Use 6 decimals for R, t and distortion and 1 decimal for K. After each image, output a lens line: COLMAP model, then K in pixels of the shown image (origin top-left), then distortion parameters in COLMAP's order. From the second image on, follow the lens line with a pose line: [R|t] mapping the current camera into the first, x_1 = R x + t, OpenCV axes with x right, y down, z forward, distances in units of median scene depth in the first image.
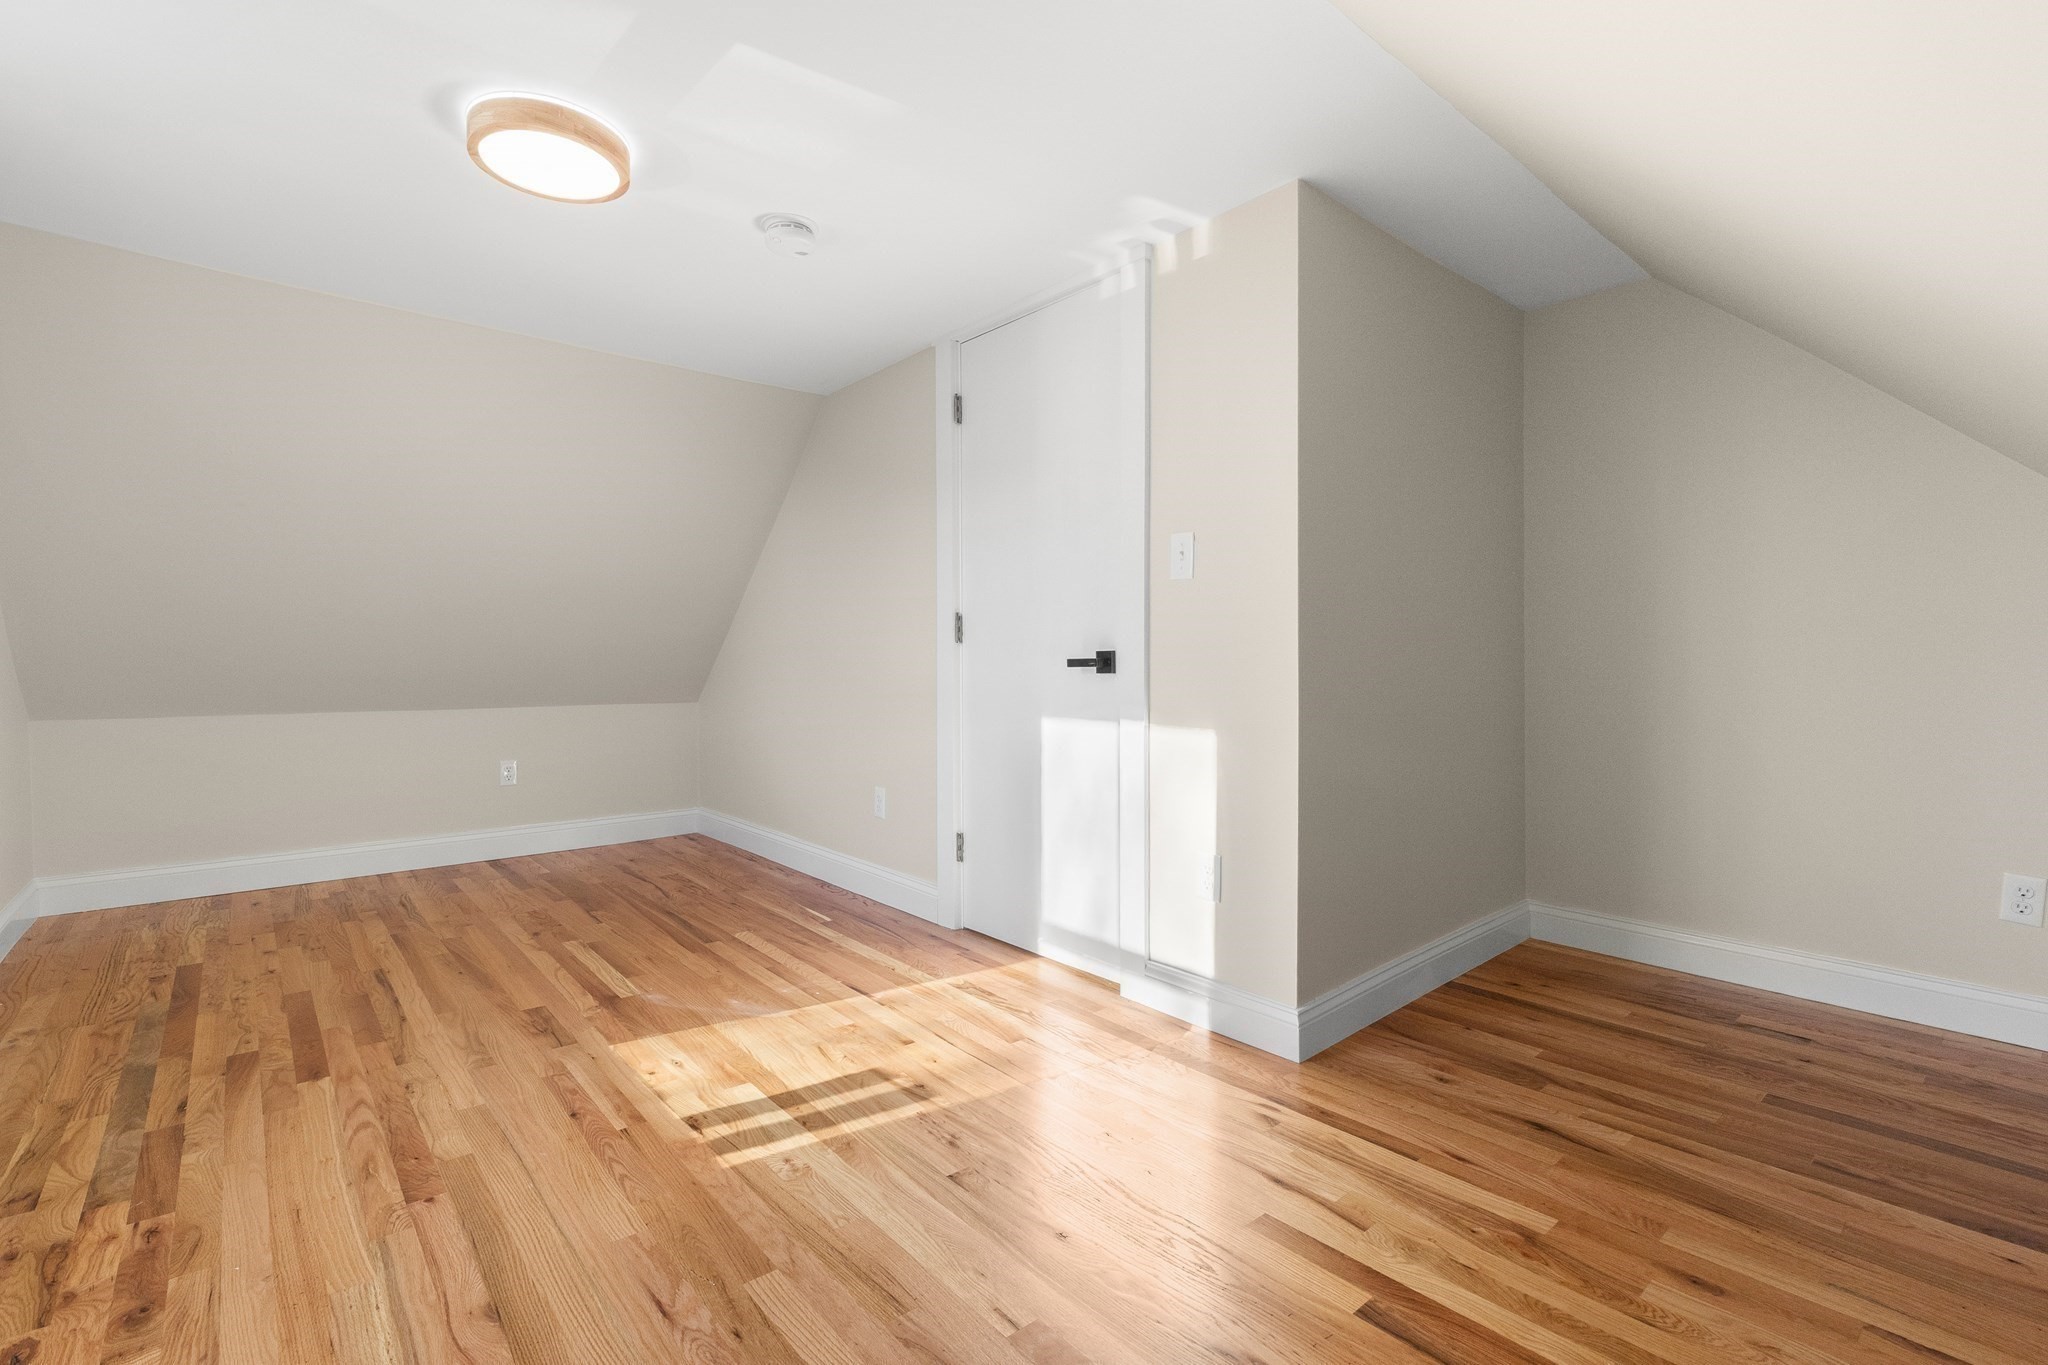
lens RADIAL K [[914.9, 0, 1025.1], [0, 914.9, 668.6], [0, 0, 1]] dist [0.005013, 0.000155]
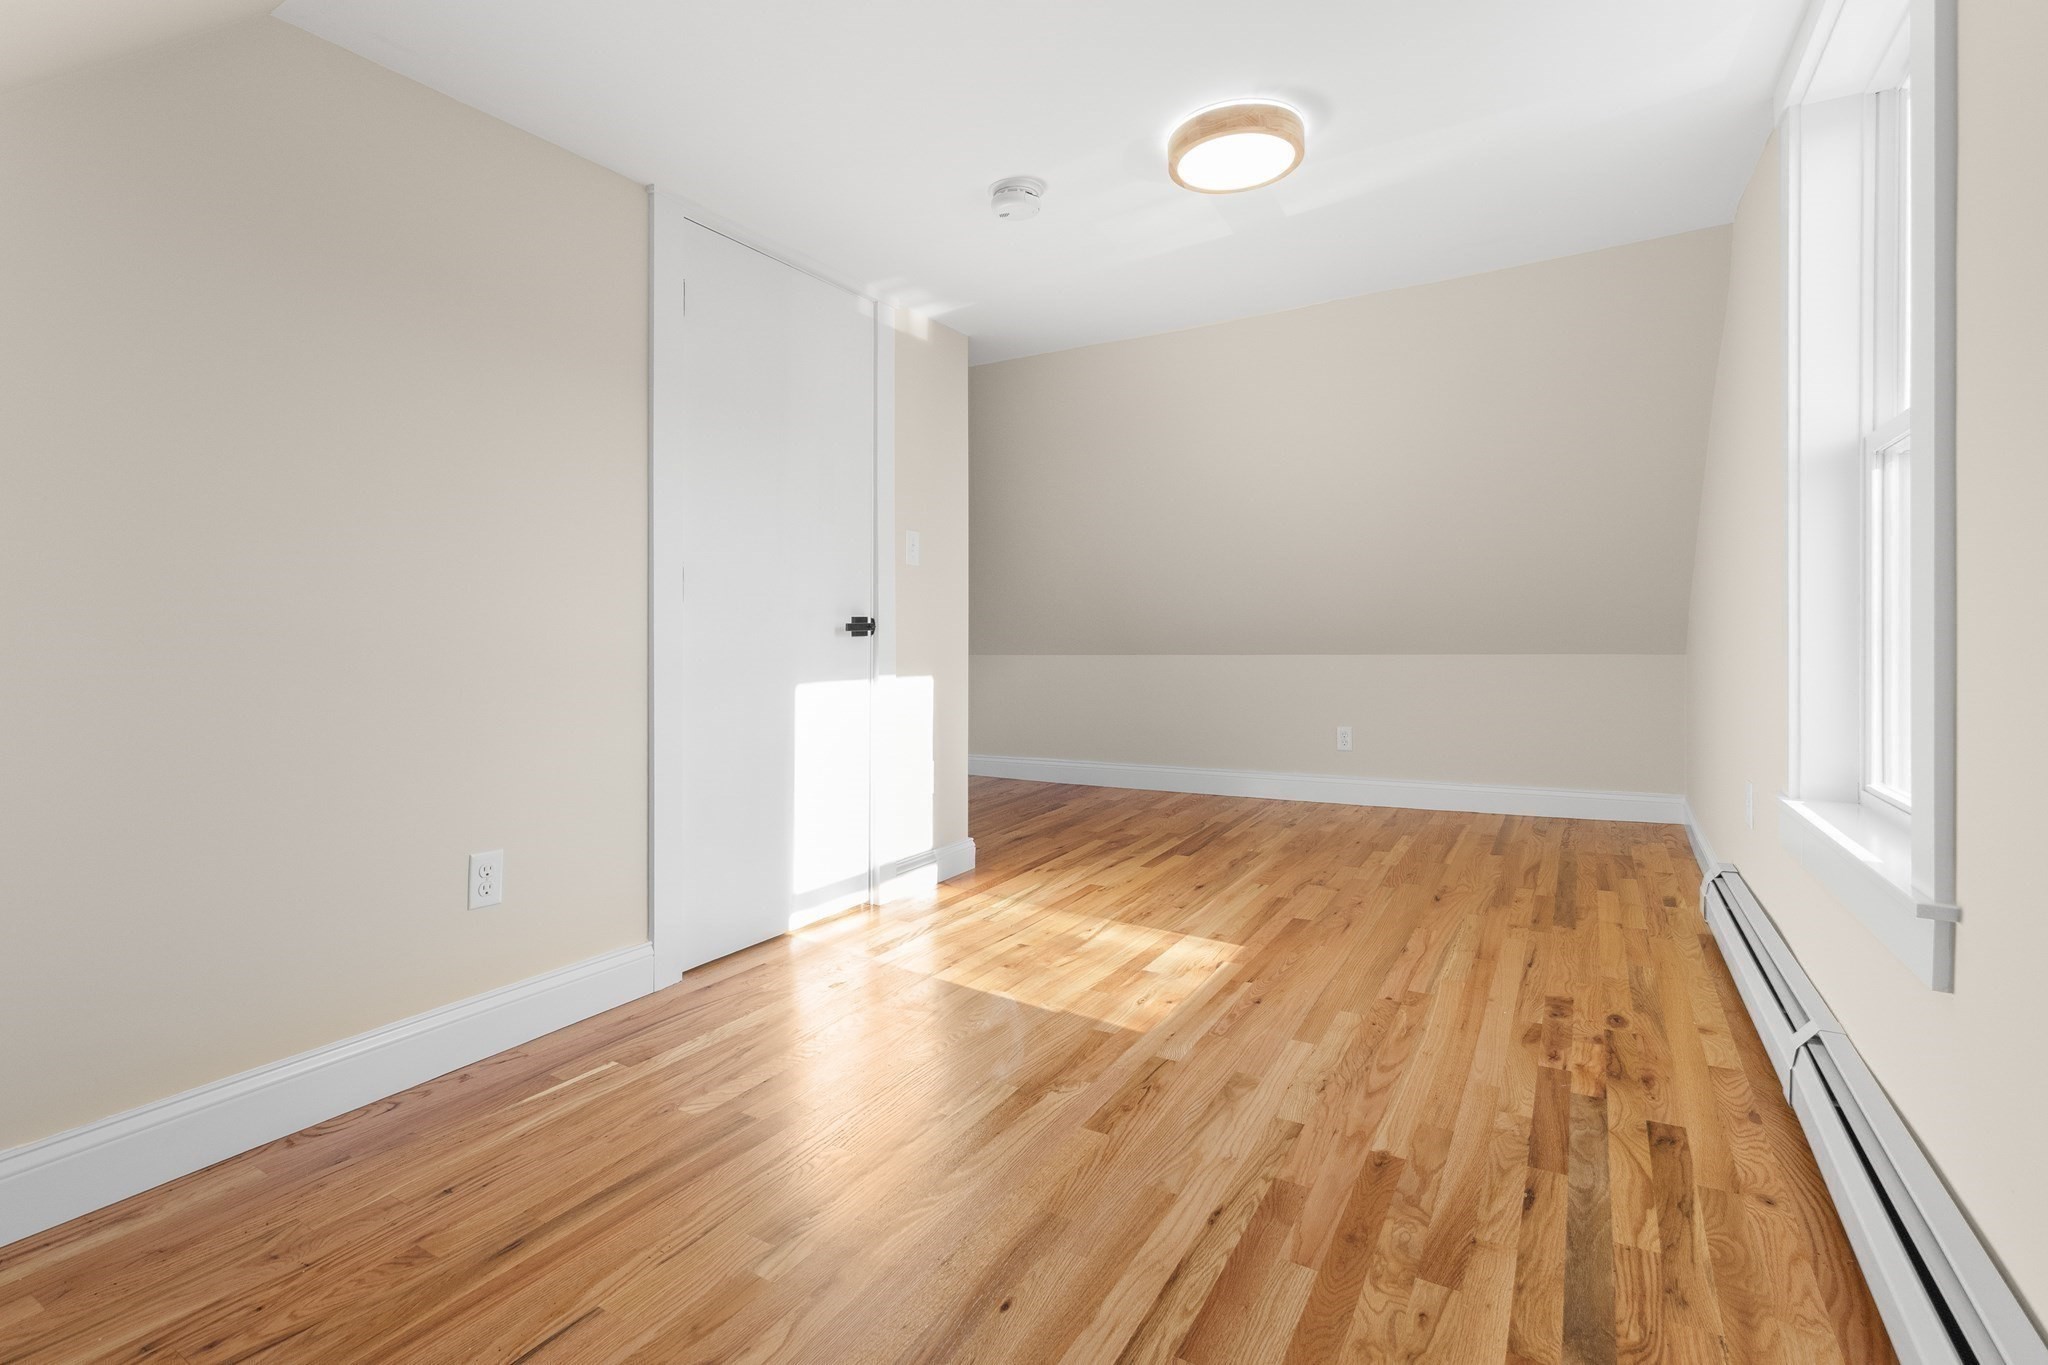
lens RADIAL K [[914.9, 0, 1036.6], [0, 914.9, 636.9], [0, 0, 1]] dist [0.005013, 0.000155]
pose [[-0.311816, -0.002375, 0.950139, -1.488693], [0.019946, 0.999760, 0.009045, -0.000523], [-0.949933, 0.021772, -0.311694, 1.590994]]
